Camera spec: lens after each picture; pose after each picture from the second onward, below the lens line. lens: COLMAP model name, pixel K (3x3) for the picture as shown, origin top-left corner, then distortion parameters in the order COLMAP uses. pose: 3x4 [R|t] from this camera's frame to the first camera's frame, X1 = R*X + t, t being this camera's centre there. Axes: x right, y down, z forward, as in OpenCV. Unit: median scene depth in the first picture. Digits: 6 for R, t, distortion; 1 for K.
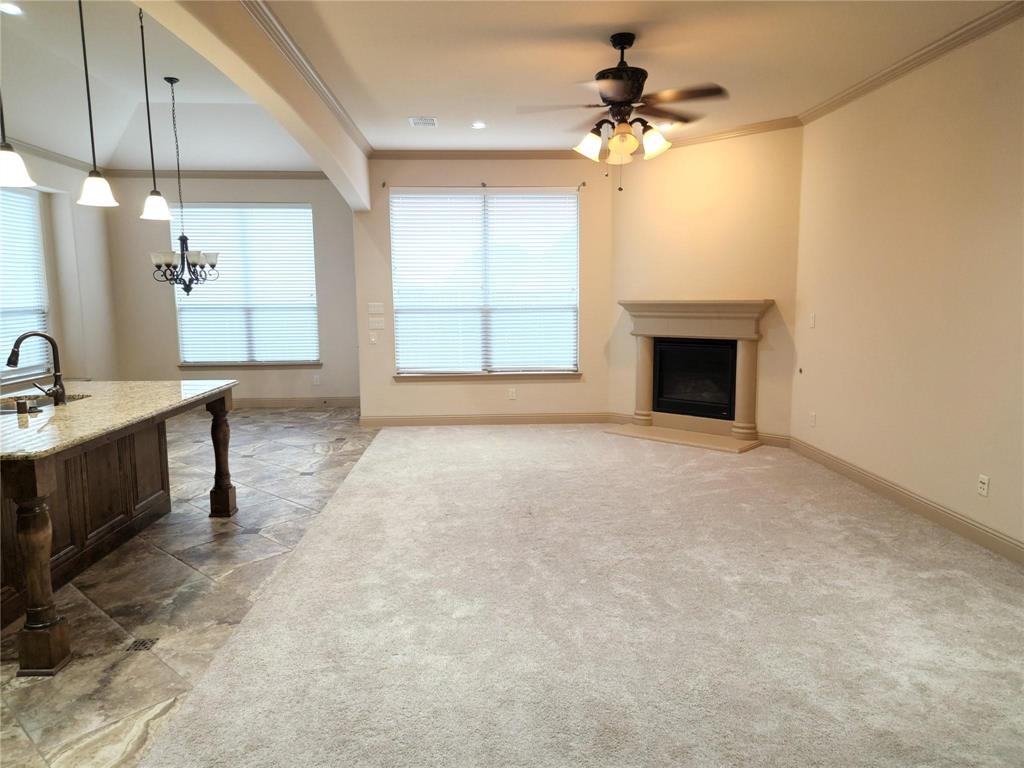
lens RADIAL K [[700.0, 0, 508.2], [0, 700.0, 383.0], [0, 0, 1]] dist [0.050140, -0.002881]
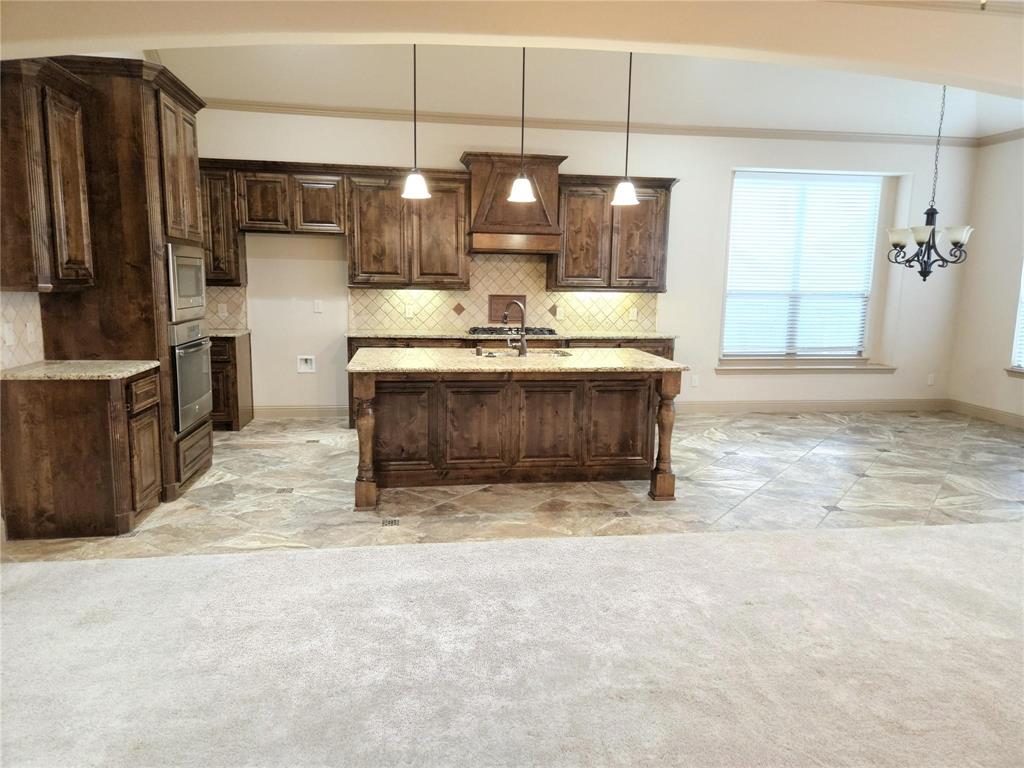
lens RADIAL K [[691.1, 0, 512.8], [0, 691.1, 381.4], [0, 0, 1]] dist [0.083521, -0.066574]
pose [[0.112194, 0.155604, -0.981427, 0.353209], [-0.146168, 0.979504, 0.138589, -0.054648], [0.982877, 0.127905, 0.132639, 0.455276]]
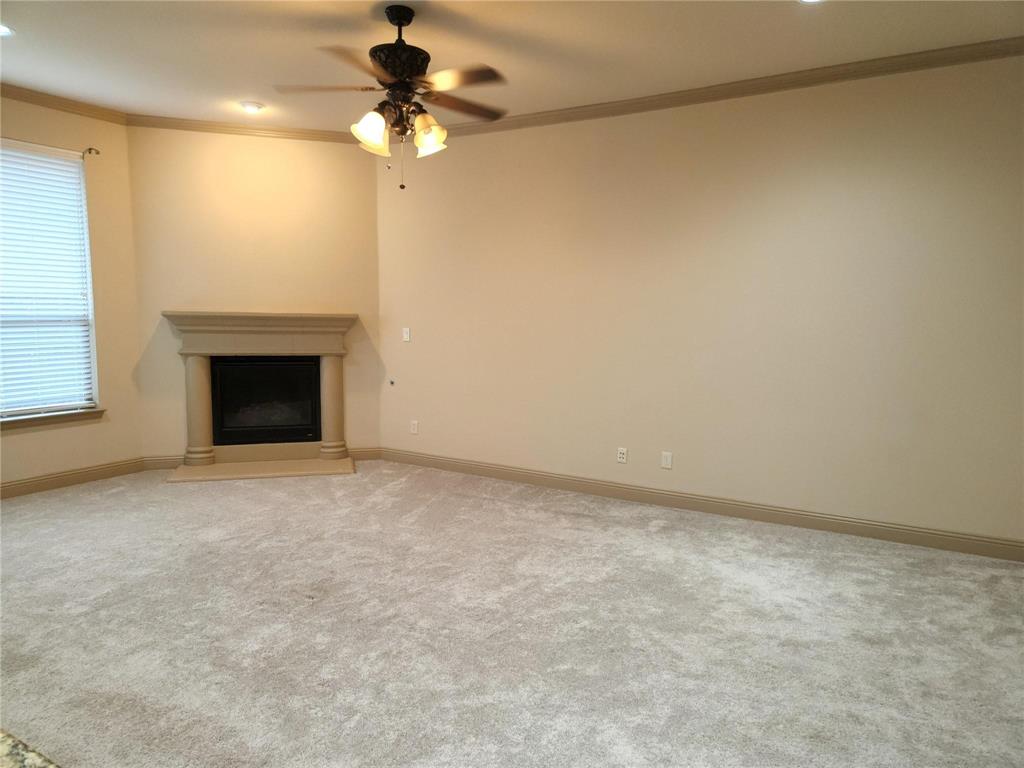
lens RADIAL K [[691.1, 0, 512.8], [0, 691.1, 381.4], [0, 0, 1]] dist [0.083521, -0.066574]
pose [[0.537155, -0.073063, 0.840313, -0.325077], [0.087689, 0.995680, 0.030518, -0.032709], [-0.838913, 0.057293, 0.541241, 0.279326]]
